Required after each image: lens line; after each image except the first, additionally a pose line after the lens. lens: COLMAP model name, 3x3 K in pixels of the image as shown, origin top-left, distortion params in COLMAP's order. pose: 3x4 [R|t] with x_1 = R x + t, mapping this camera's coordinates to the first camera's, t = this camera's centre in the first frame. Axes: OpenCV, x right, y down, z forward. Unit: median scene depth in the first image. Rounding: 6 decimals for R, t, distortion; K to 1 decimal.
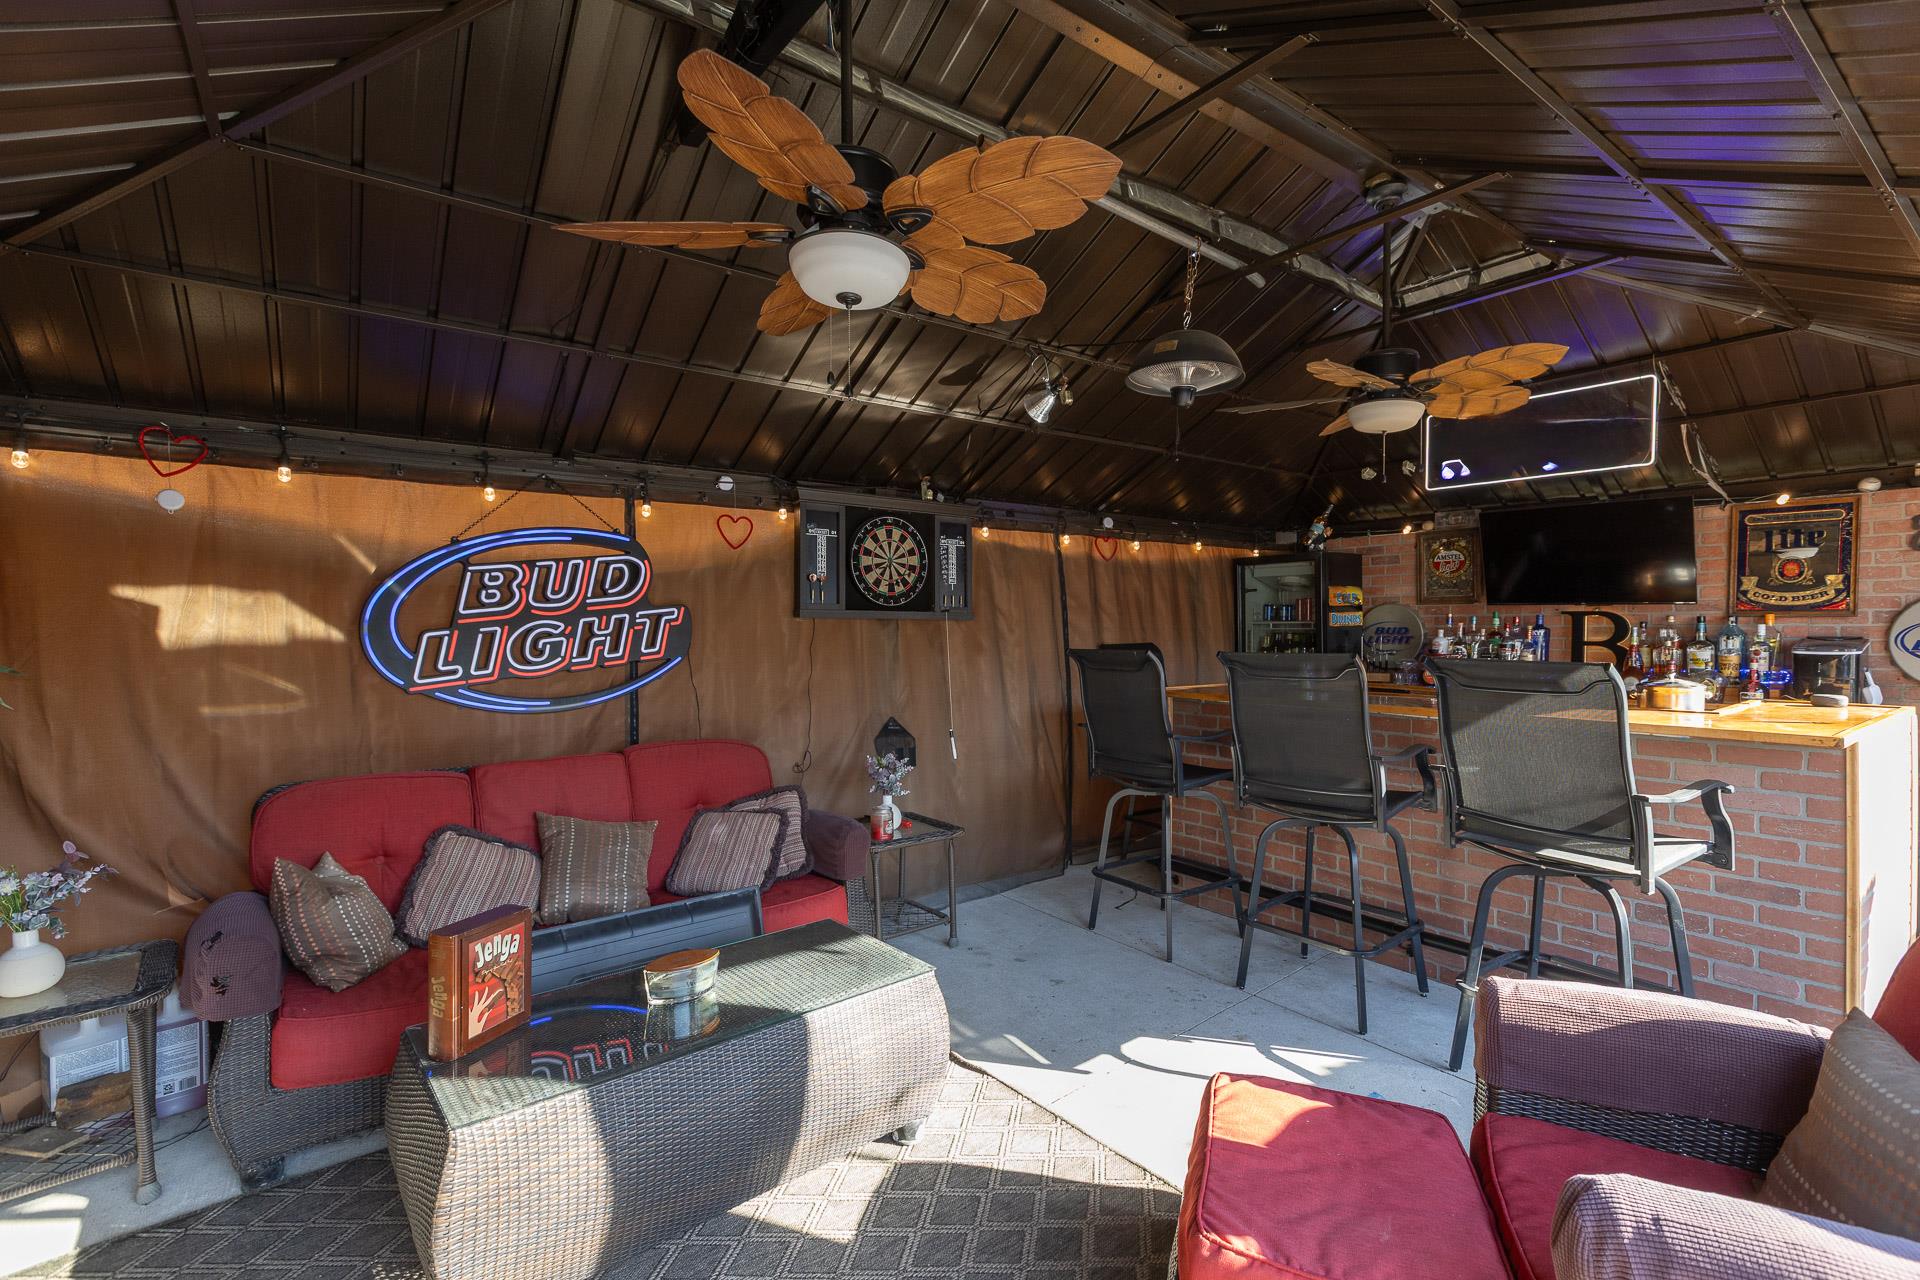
lens RADIAL K [[851.9, 0, 965.5], [0, 851.9, 639.4], [0, 0, 1]] dist [0.000760, 0.000557]
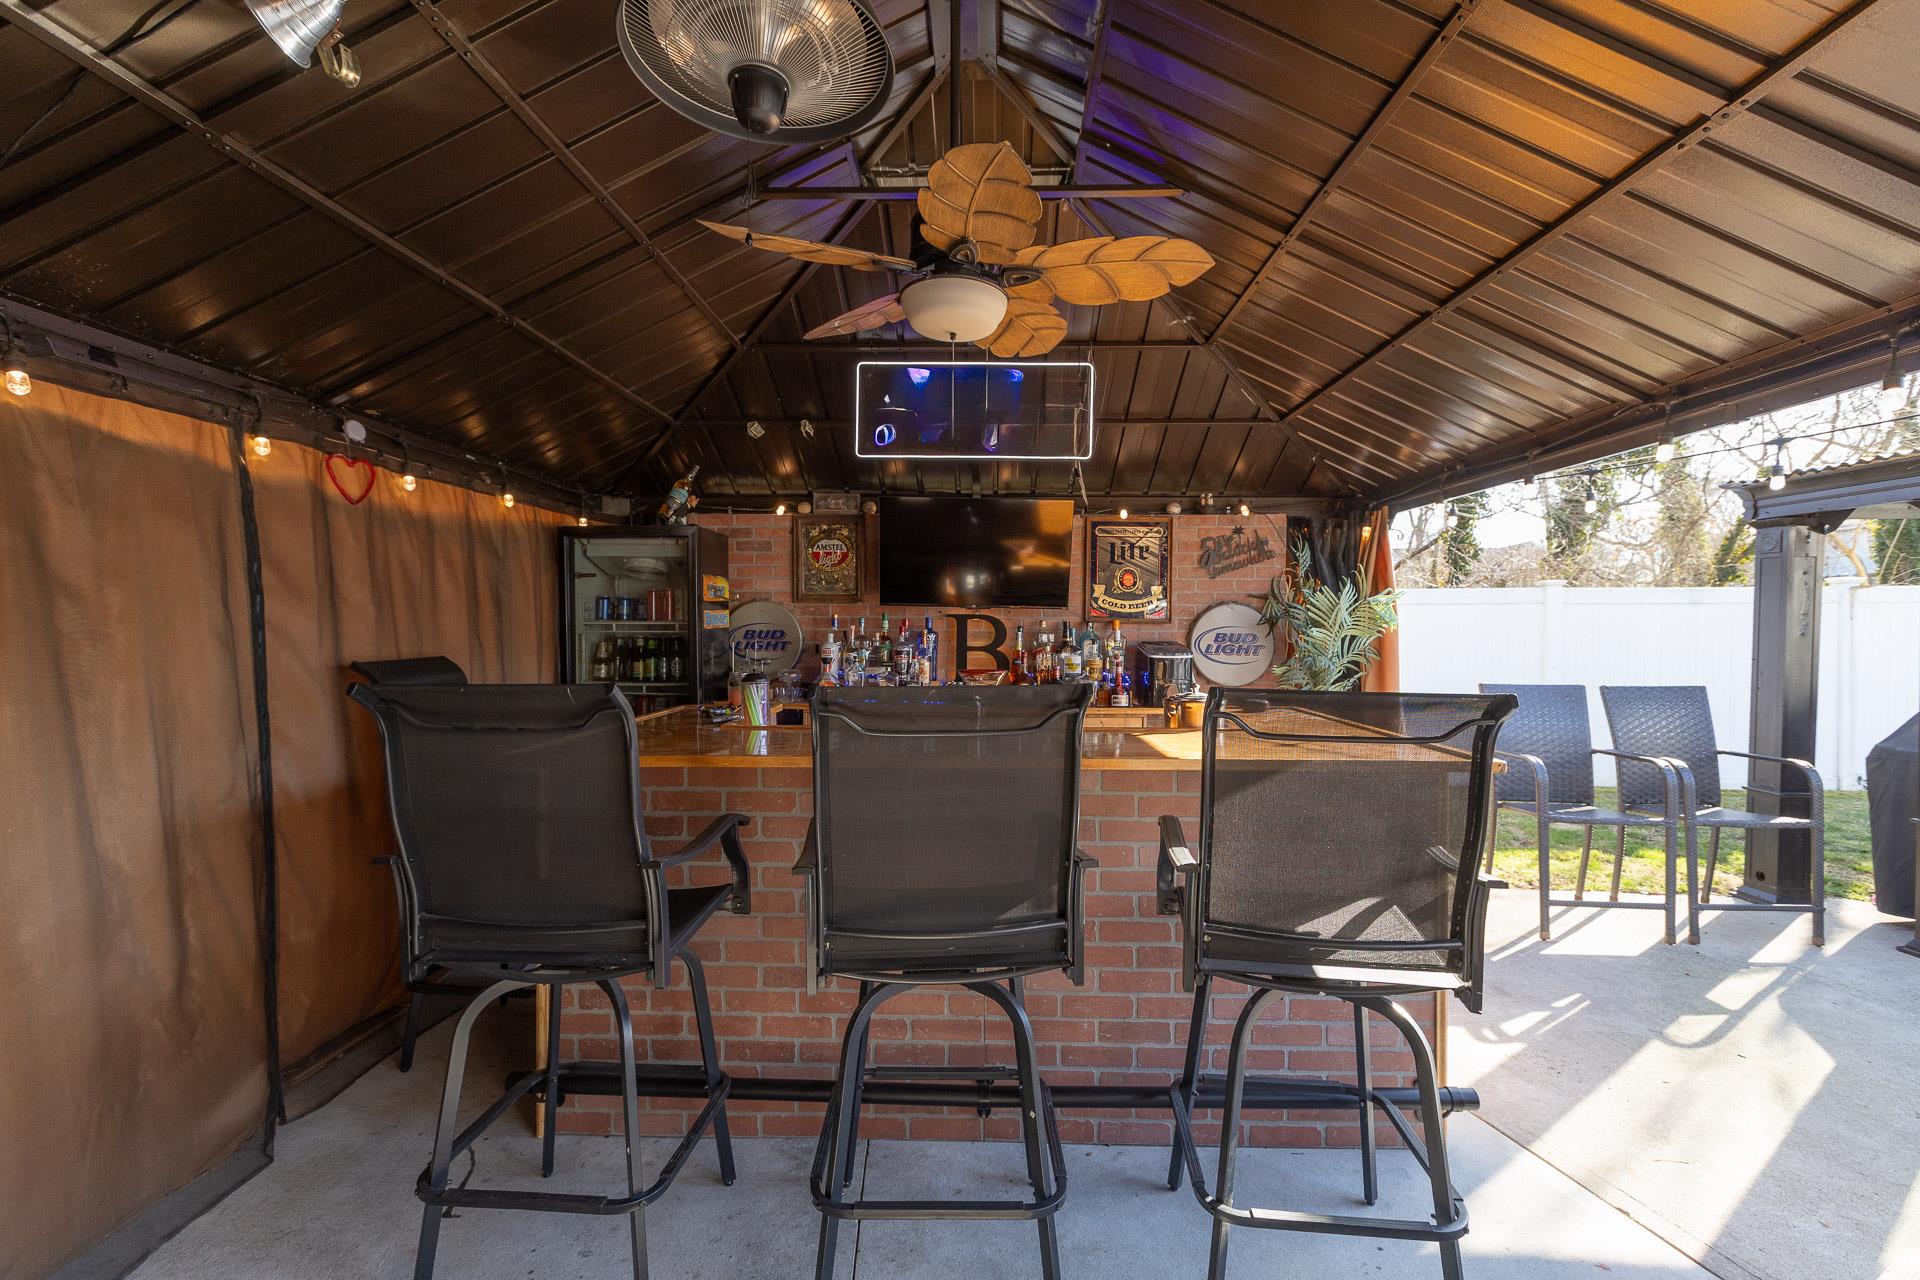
lens RADIAL K [[851.9, 0, 966.3], [0, 851.9, 636.7], [0, 0, 1]] dist [0.000760, 0.000557]
pose [[0.618858, -0.004325, 0.785491, -0.012231], [0.005036, 0.999986, 0.001538, -0.009042], [-0.785486, 0.003005, 0.618872, 0.380262]]
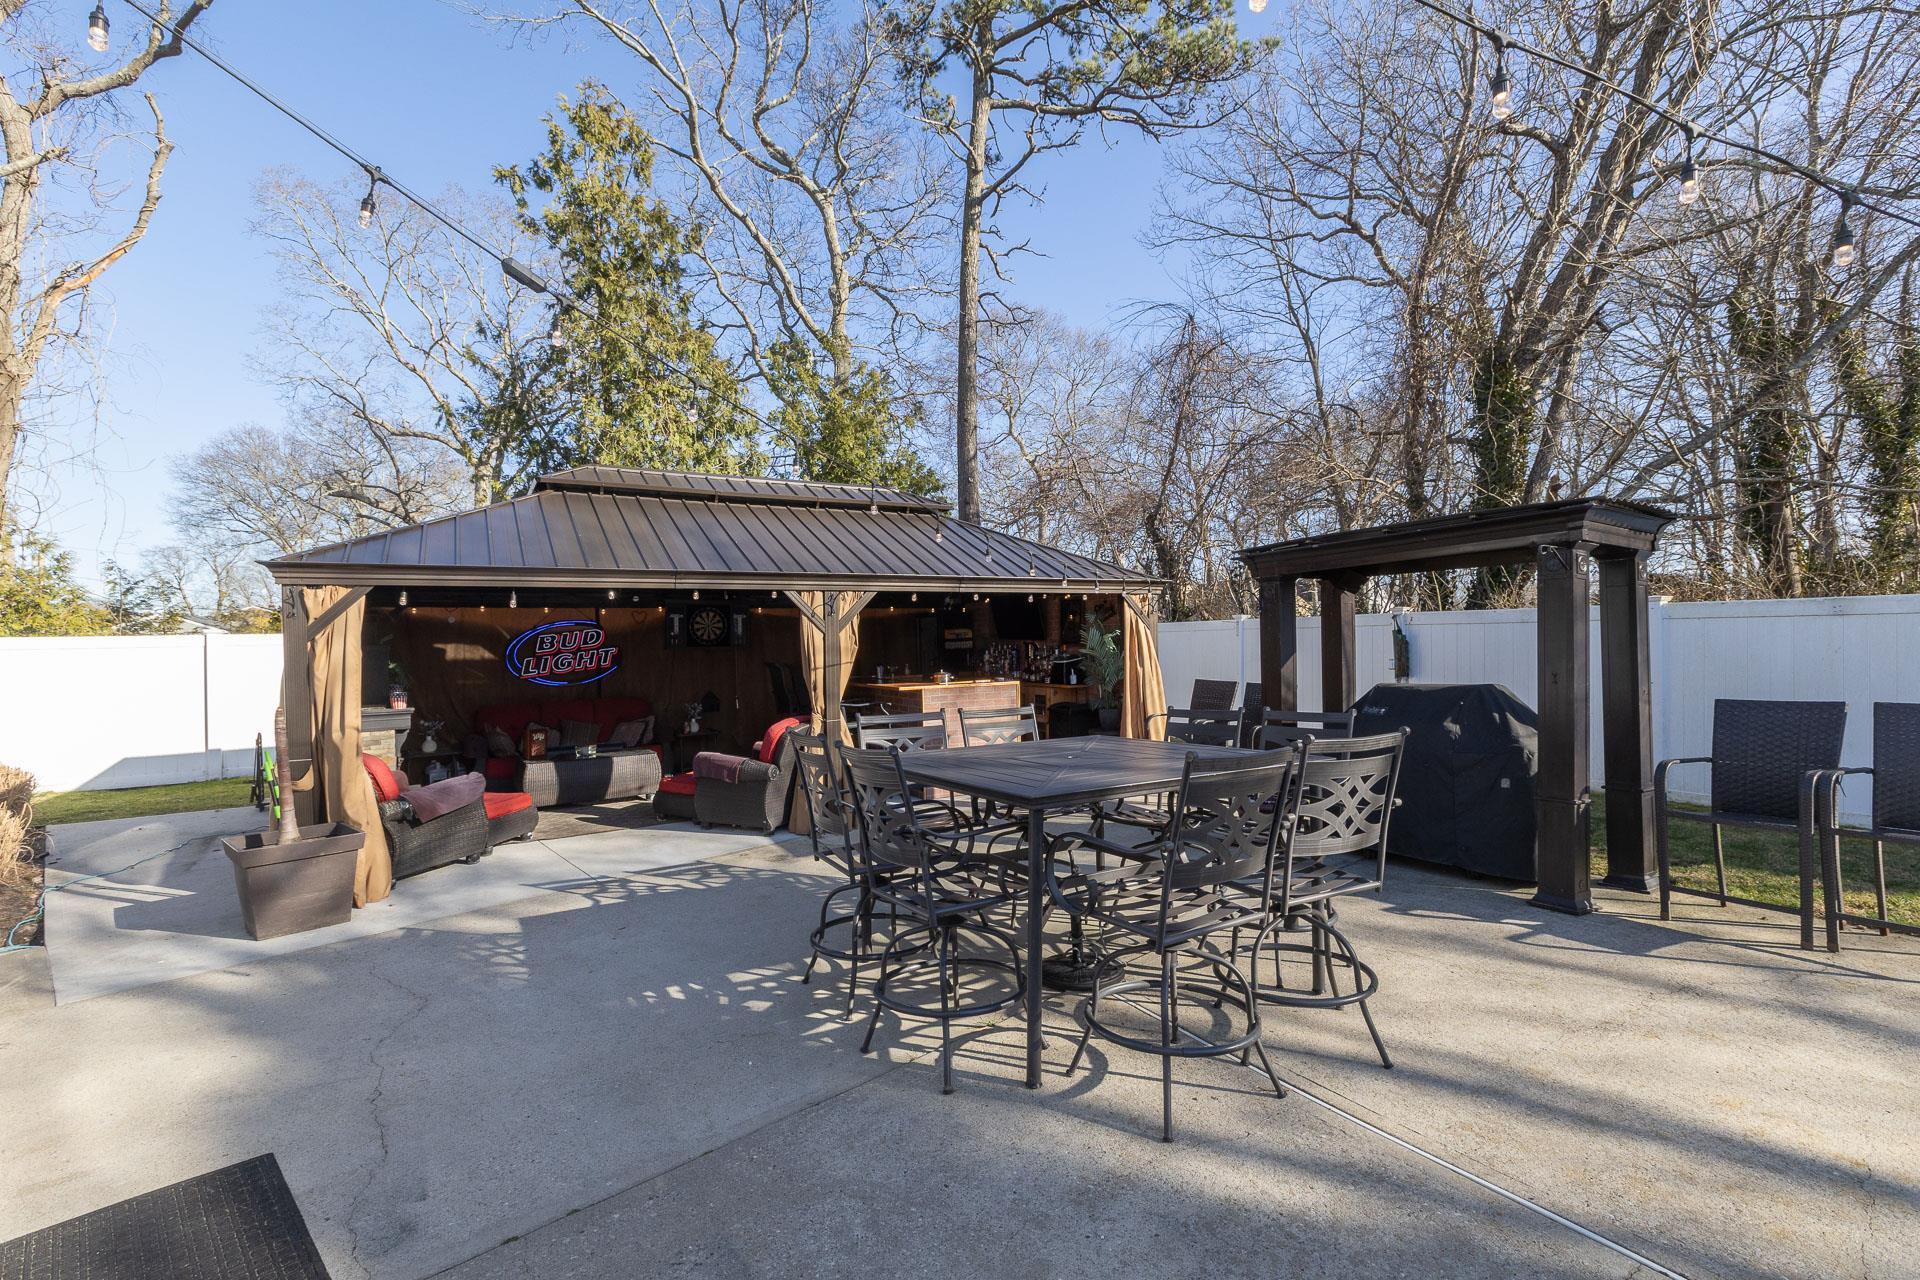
lens RADIAL K [[851.9, 0, 956.8], [0, 851.9, 646.8], [0, 0, 1]] dist [0.000760, 0.000557]
pose [[0.992516, -0.008562, -0.121812, 0.727151], [0.008656, 0.999963, 0.000240, -0.021781], [0.121805, -0.001293, 0.992553, -1.050988]]
